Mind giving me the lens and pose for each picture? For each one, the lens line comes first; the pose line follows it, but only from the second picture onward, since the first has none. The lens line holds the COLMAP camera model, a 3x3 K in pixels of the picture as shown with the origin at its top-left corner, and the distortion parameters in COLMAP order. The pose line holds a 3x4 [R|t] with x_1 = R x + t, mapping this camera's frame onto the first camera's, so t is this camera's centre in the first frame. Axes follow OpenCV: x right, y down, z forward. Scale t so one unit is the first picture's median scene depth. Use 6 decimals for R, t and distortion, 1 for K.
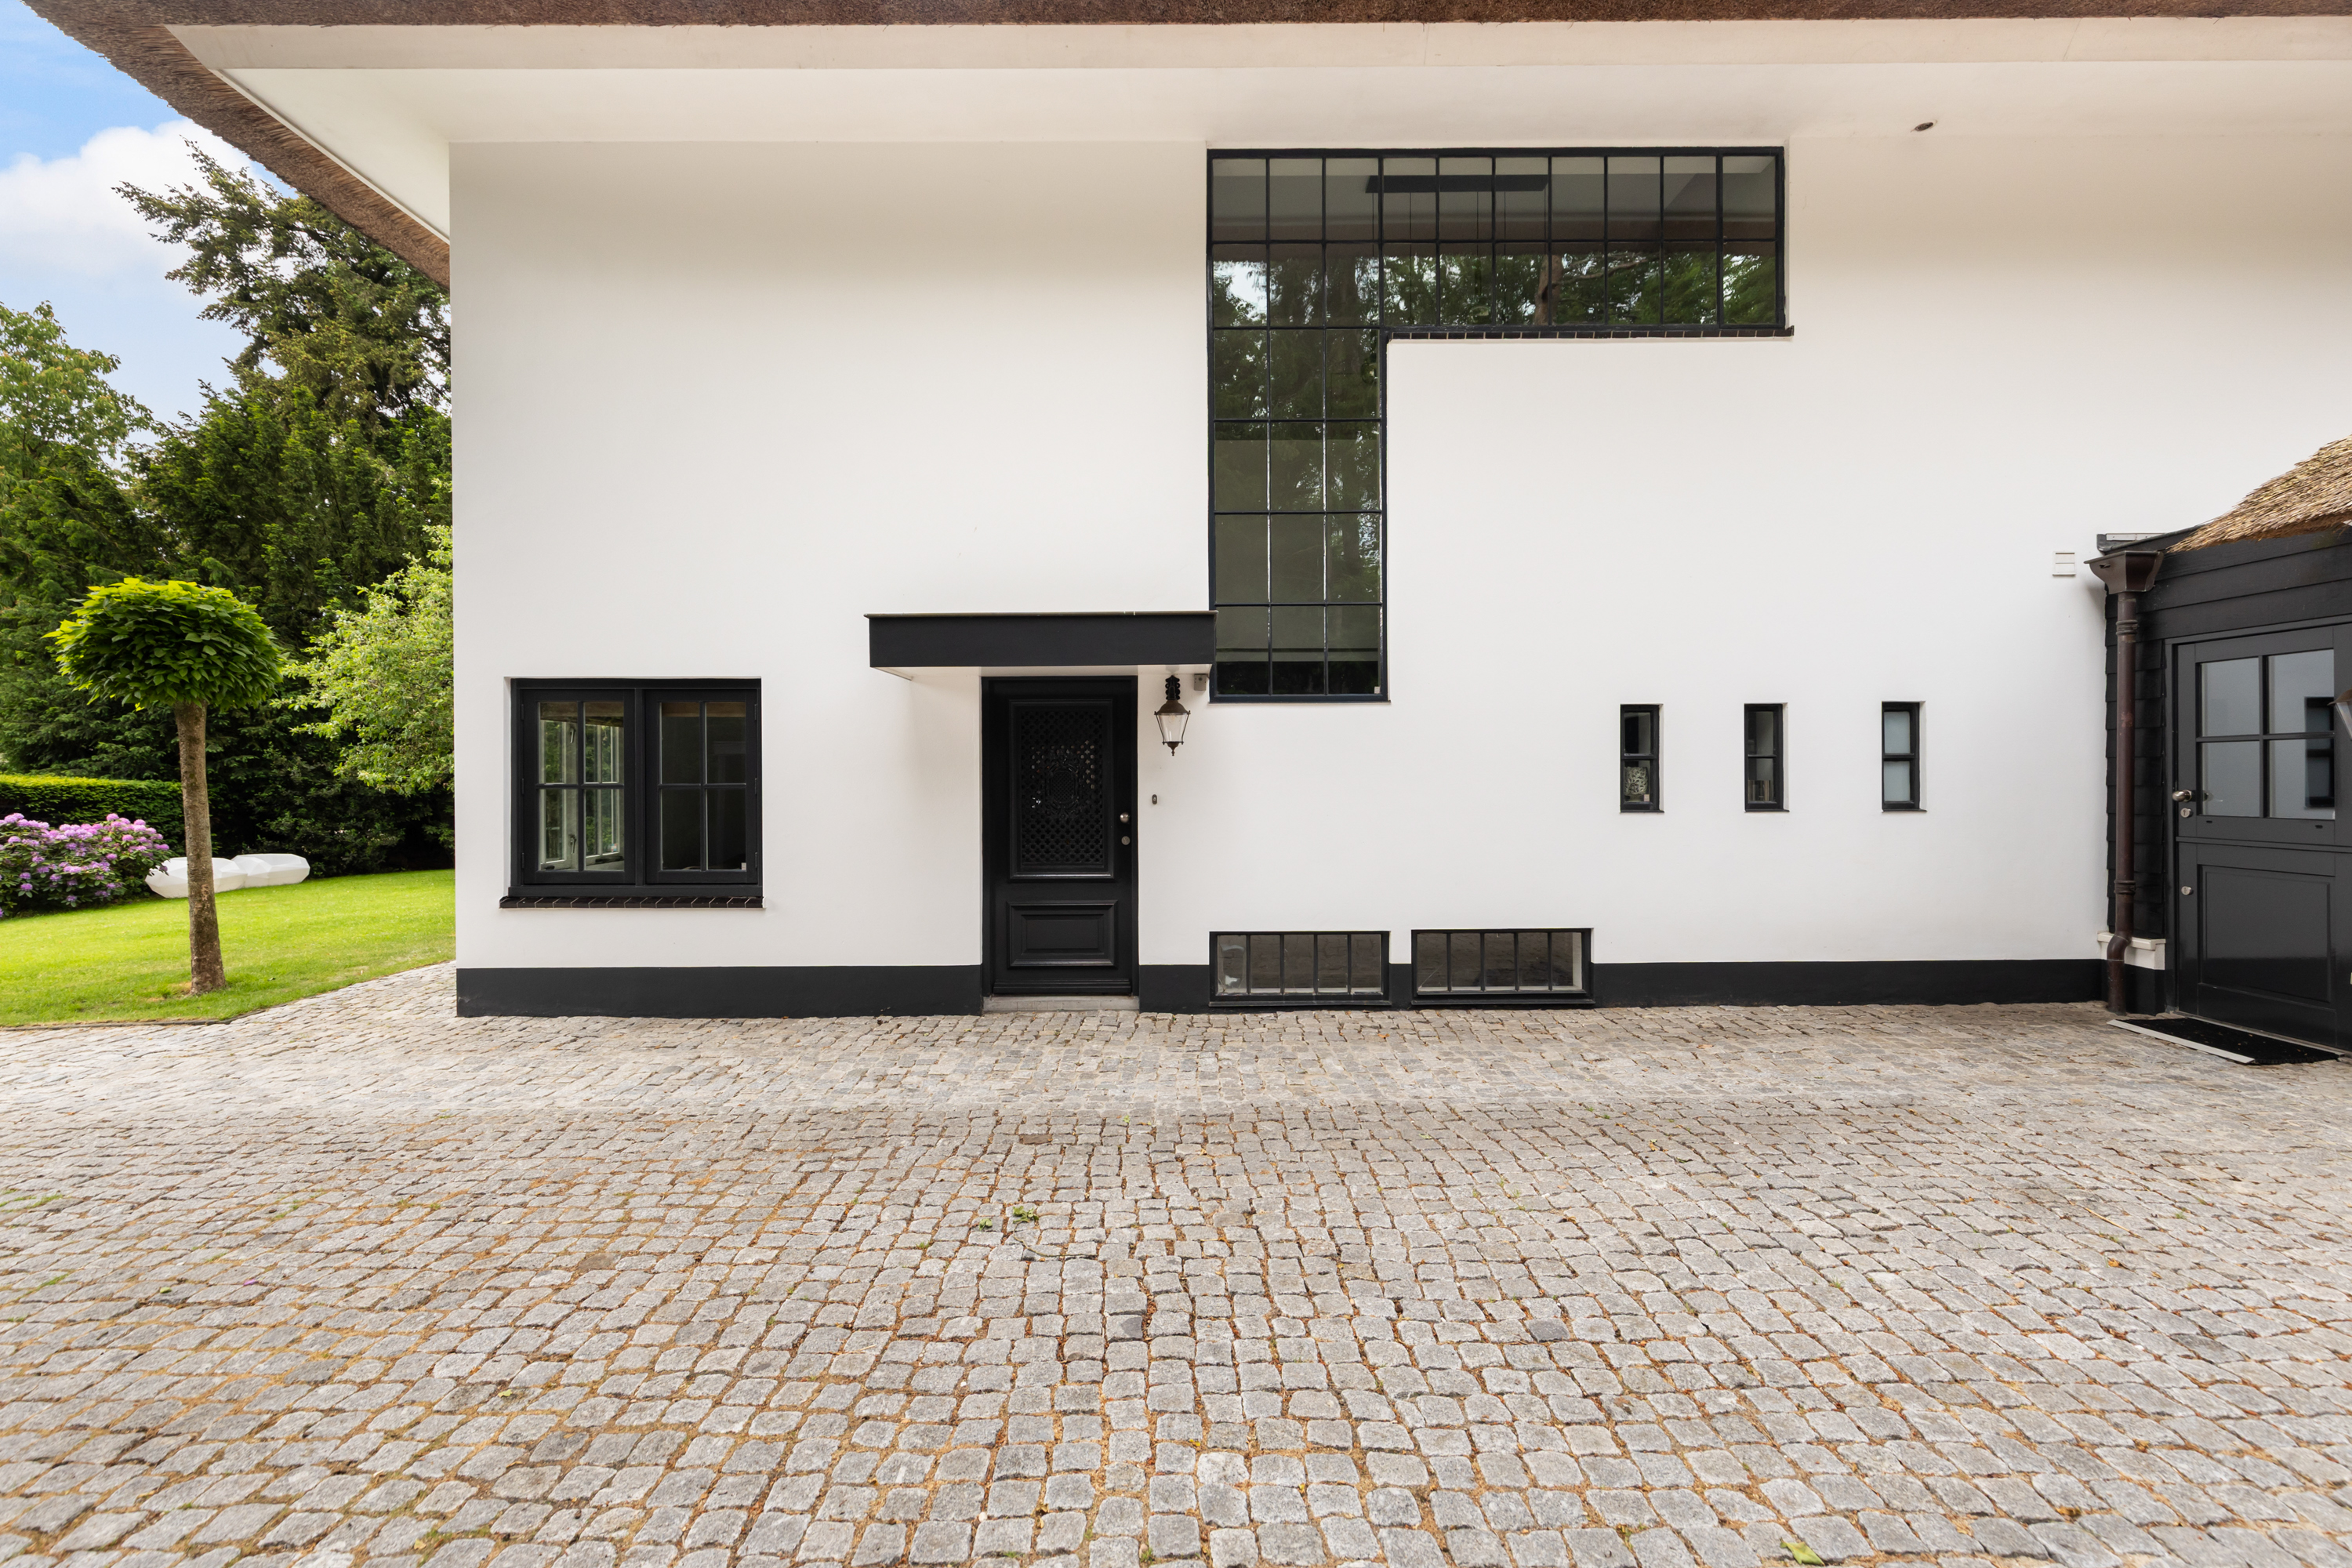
lens RADIAL K [[1063.9, 0, 1177.2], [0, 1063.9, 763.4], [0, 0, 1]] dist [0.001363, 0.000040]
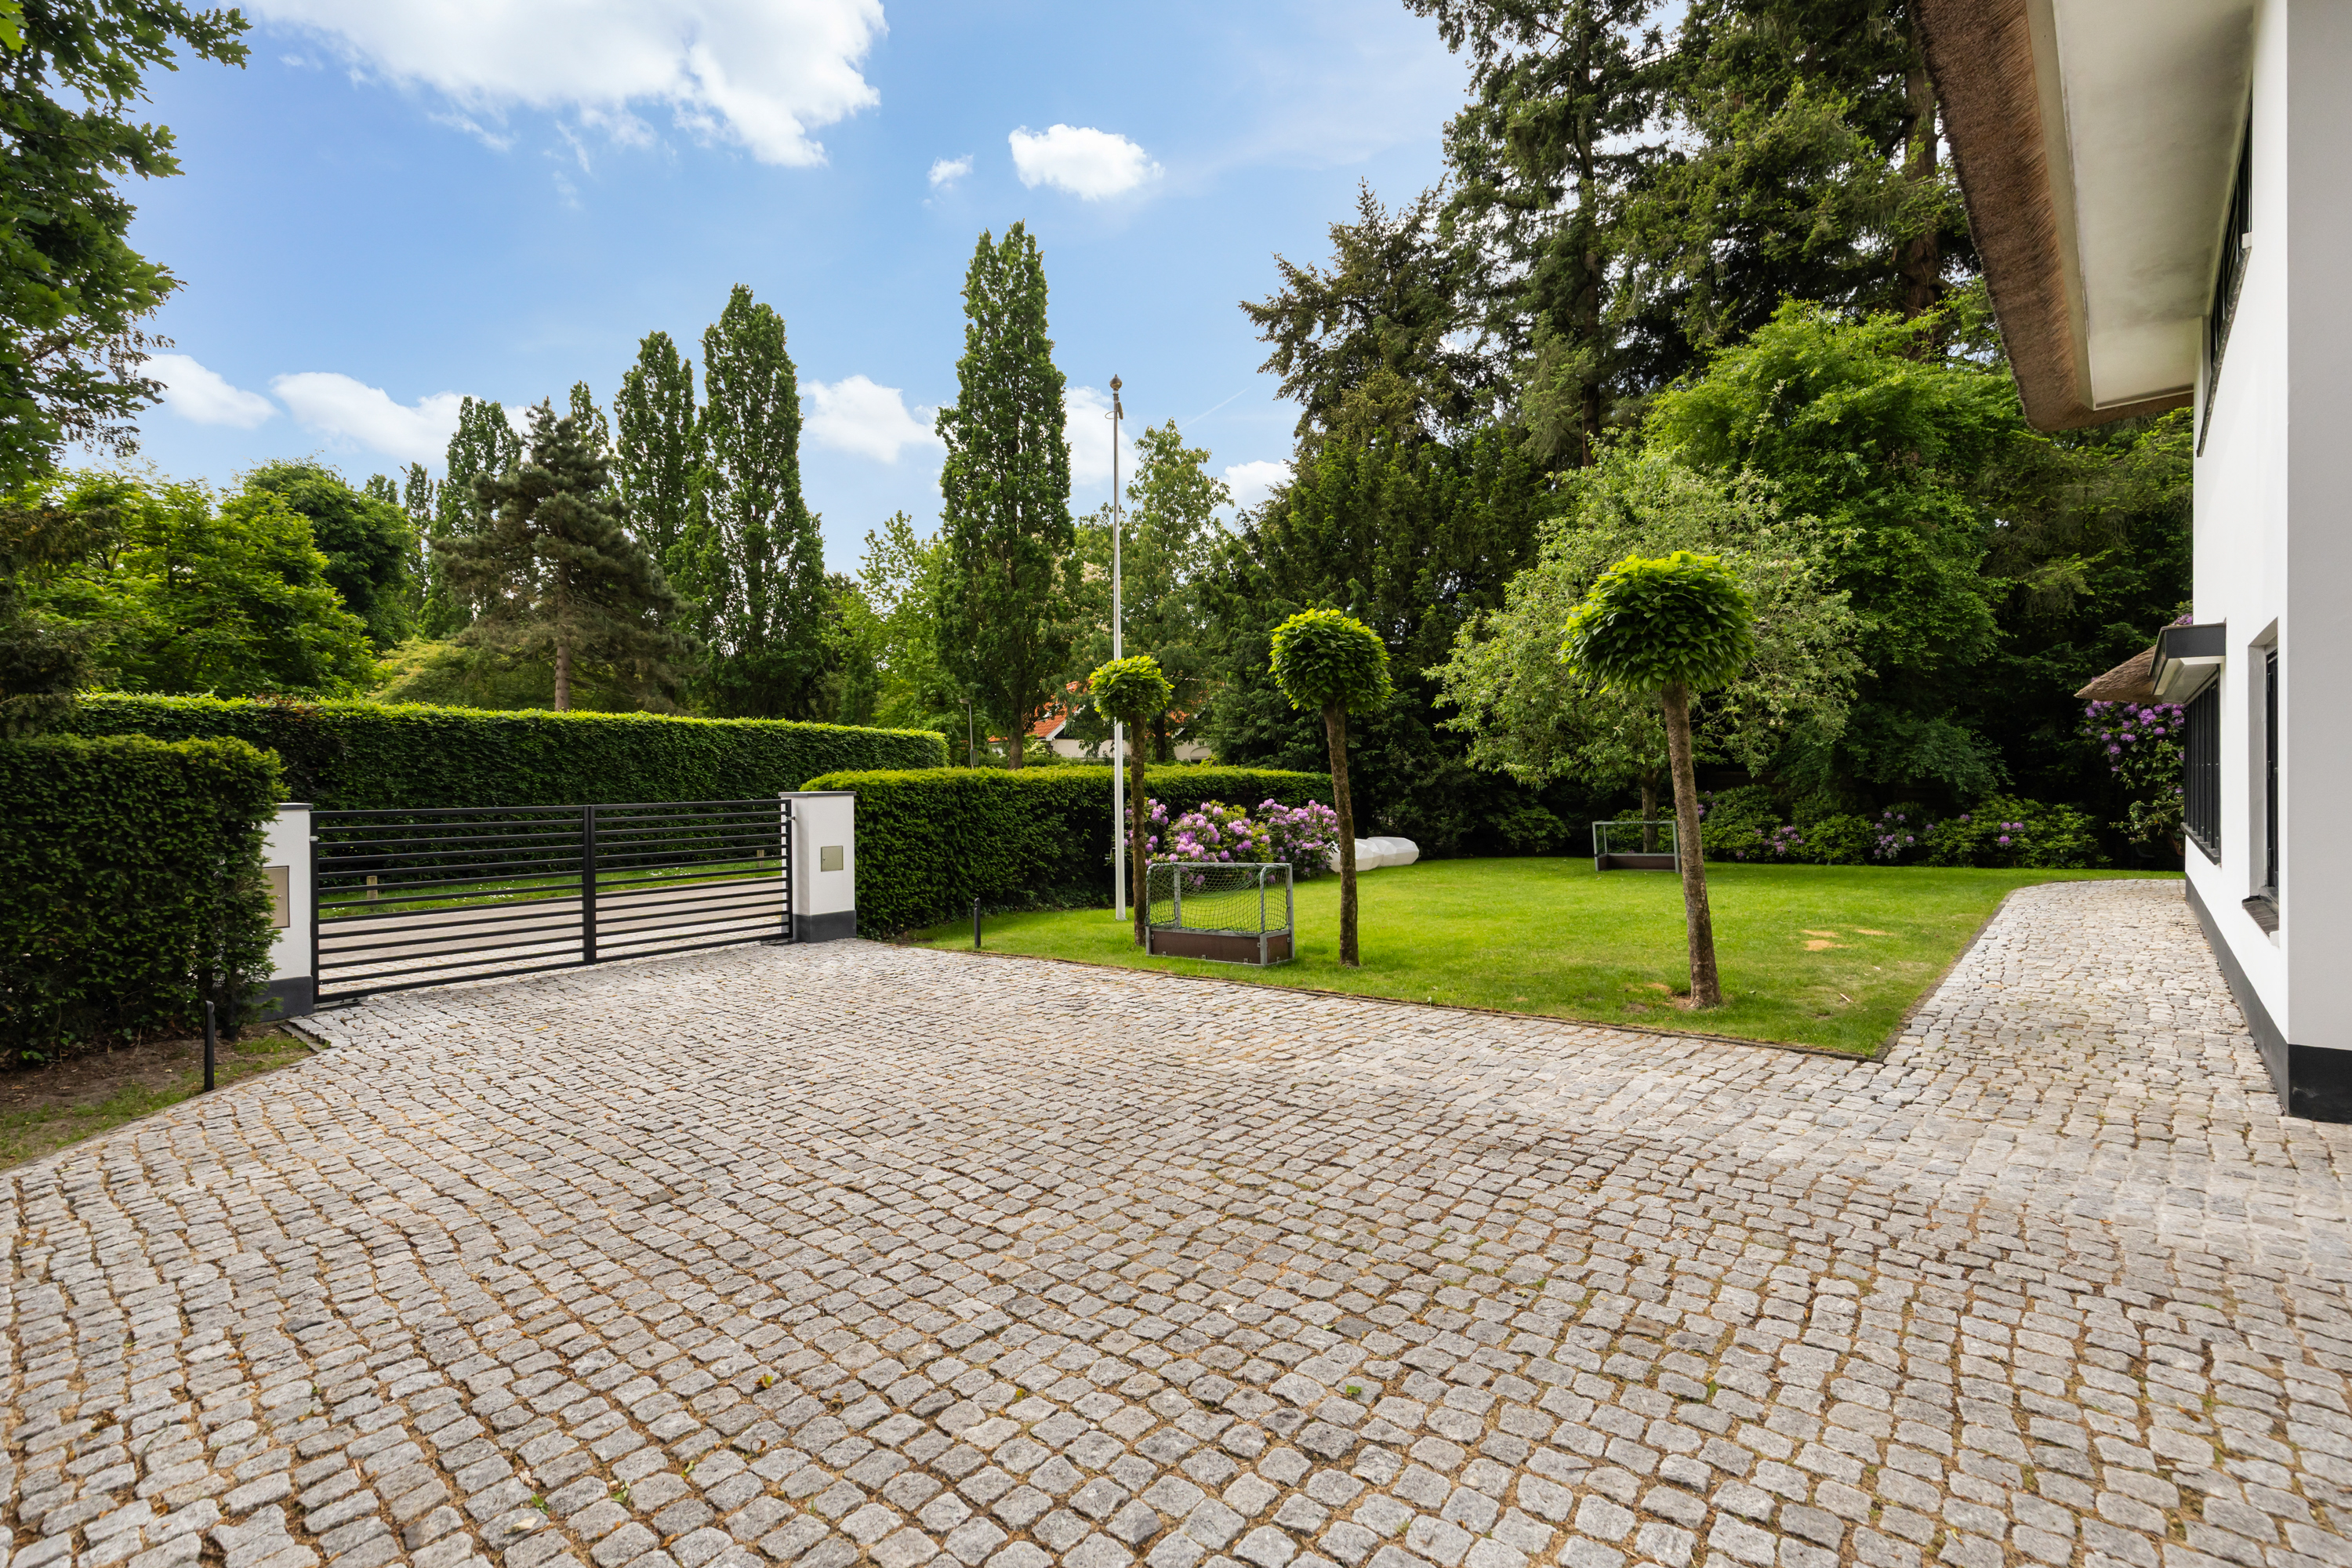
lens RADIAL K [[1063.9, 0, 1177.2], [0, 1063.9, 763.4], [0, 0, 1]] dist [0.001363, 0.000040]
pose [[0.735894, -0.009679, -0.677027, -0.183571], [0.014759, 0.999890, 0.001747, 0.001049], [0.676936, -0.011278, 0.735956, 0.008965]]
